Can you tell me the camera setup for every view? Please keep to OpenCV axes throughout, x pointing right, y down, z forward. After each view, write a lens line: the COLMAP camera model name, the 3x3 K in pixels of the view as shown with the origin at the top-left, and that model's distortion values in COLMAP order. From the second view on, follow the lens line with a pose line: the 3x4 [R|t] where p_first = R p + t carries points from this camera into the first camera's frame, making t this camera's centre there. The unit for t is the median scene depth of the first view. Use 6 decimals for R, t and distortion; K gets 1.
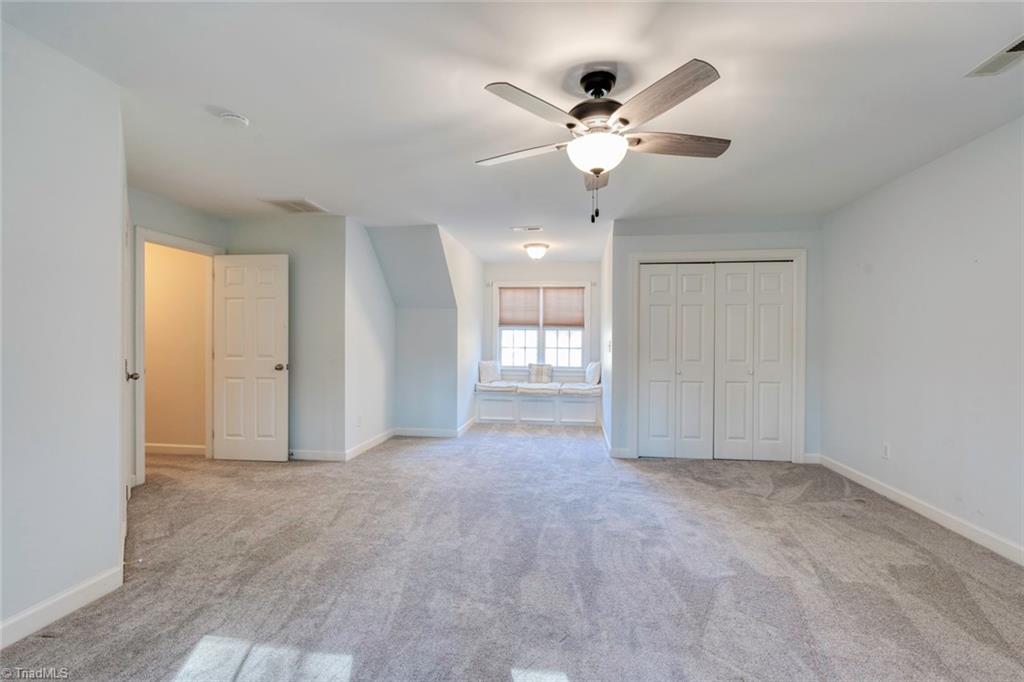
lens RADIAL K [[450.5, 0, 515.4], [0, 450.5, 337.1], [0, 0, 1]] dist [-0.003602, -0.000330]
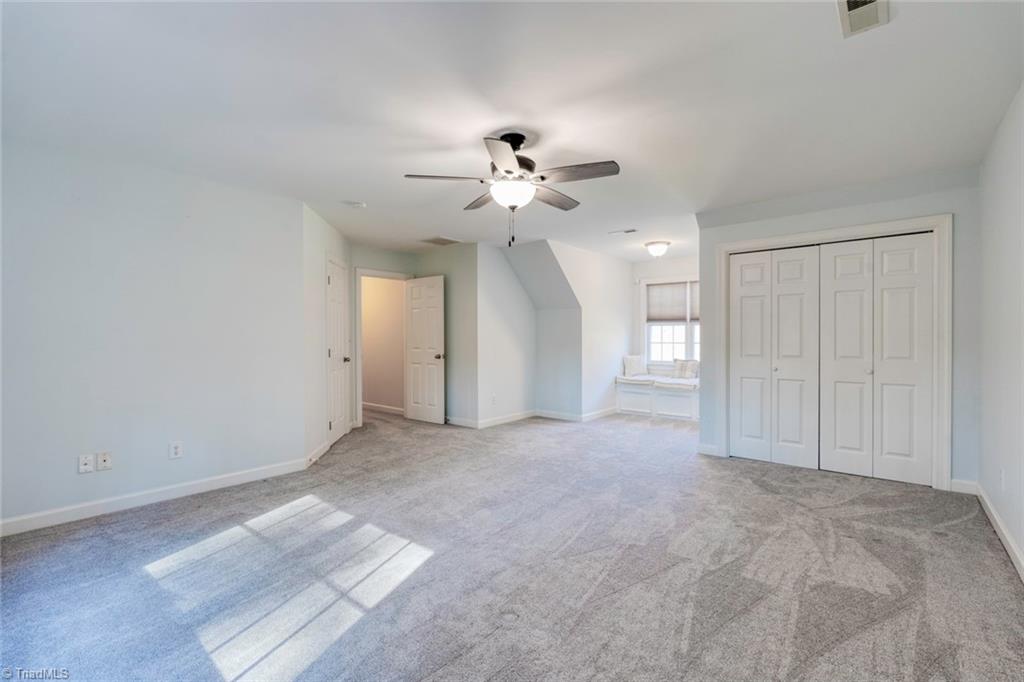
lens RADIAL K [[450.5, 0, 515.0], [0, 450.5, 331.6], [0, 0, 1]] dist [-0.003602, -0.000330]
pose [[0.844152, -0.013774, -0.535927, 0.426114], [0.011515, 0.999905, -0.007561, 0.003110], [0.535980, 0.000211, 0.844230, -0.054811]]
